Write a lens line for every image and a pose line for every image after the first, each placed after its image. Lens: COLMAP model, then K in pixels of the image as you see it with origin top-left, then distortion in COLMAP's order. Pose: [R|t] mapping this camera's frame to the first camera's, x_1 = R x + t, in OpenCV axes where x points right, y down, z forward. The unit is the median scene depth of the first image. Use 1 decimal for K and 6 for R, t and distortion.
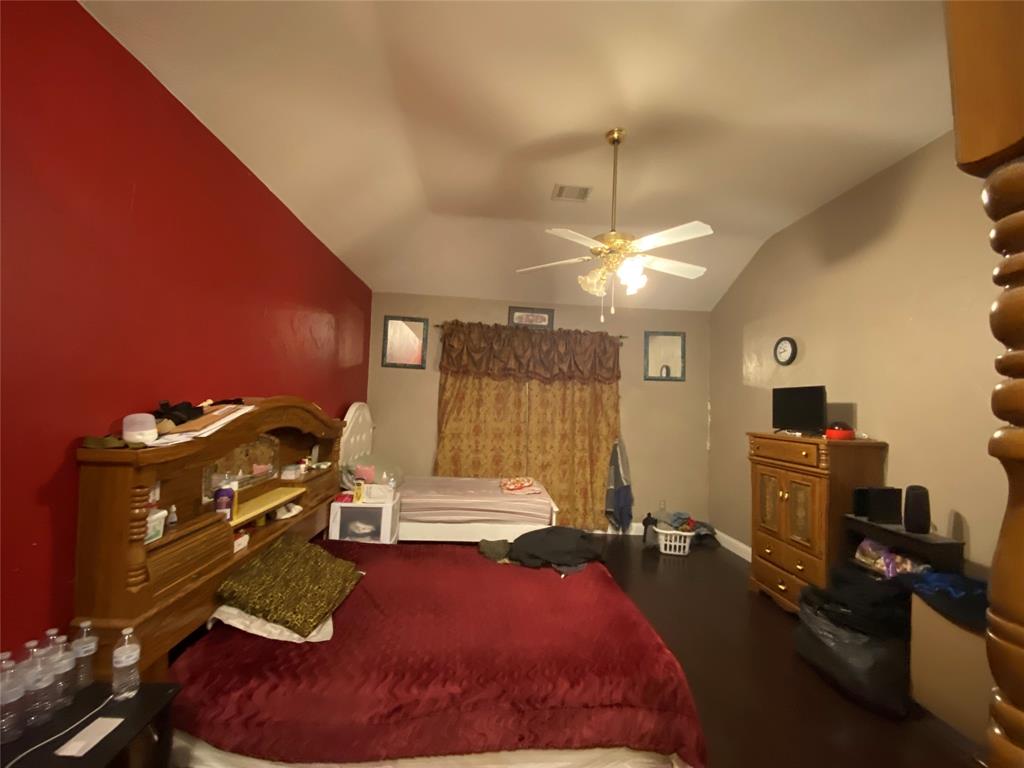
lens RADIAL K [[380.3, 0, 510.9], [0, 380.3, 386.6], [0, 0, 1]] dist [-0.001641, -0.000023]
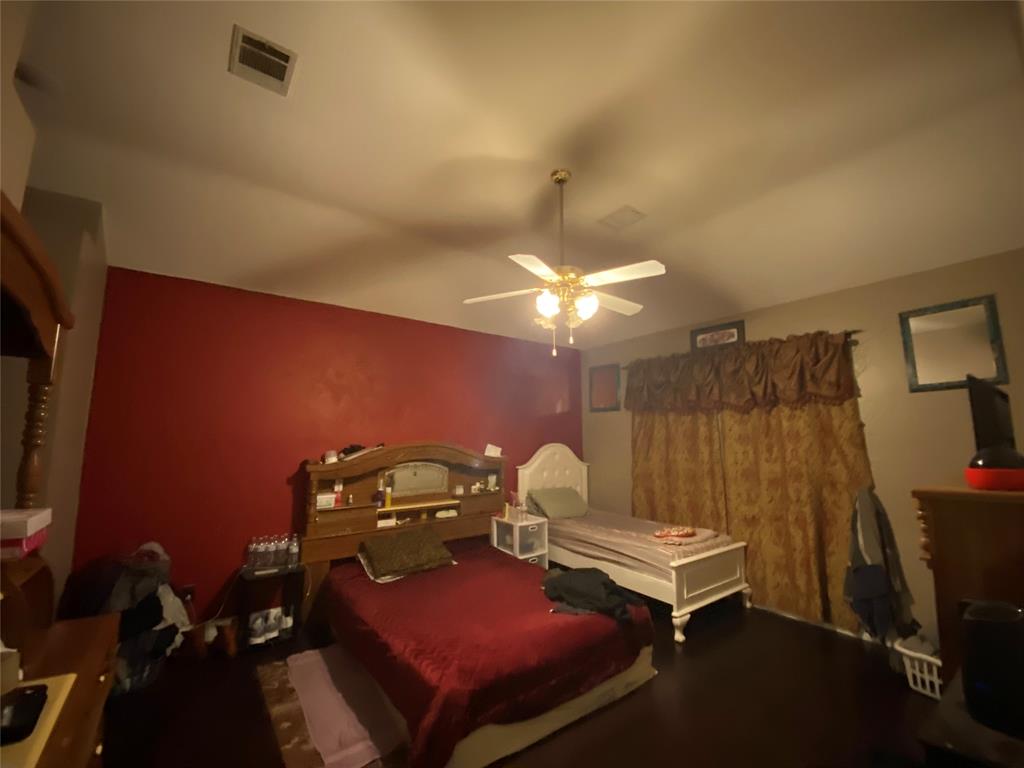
lens RADIAL K [[417.5, 0, 511.5], [0, 417.5, 383.2], [0, 0, 1]] dist [0.012182, -0.016638]
pose [[0.549398, -0.149975, -0.821991, 0.564818], [0.060095, 0.988304, -0.140153, 0.023530], [0.833397, 0.027603, 0.551985, 0.115101]]
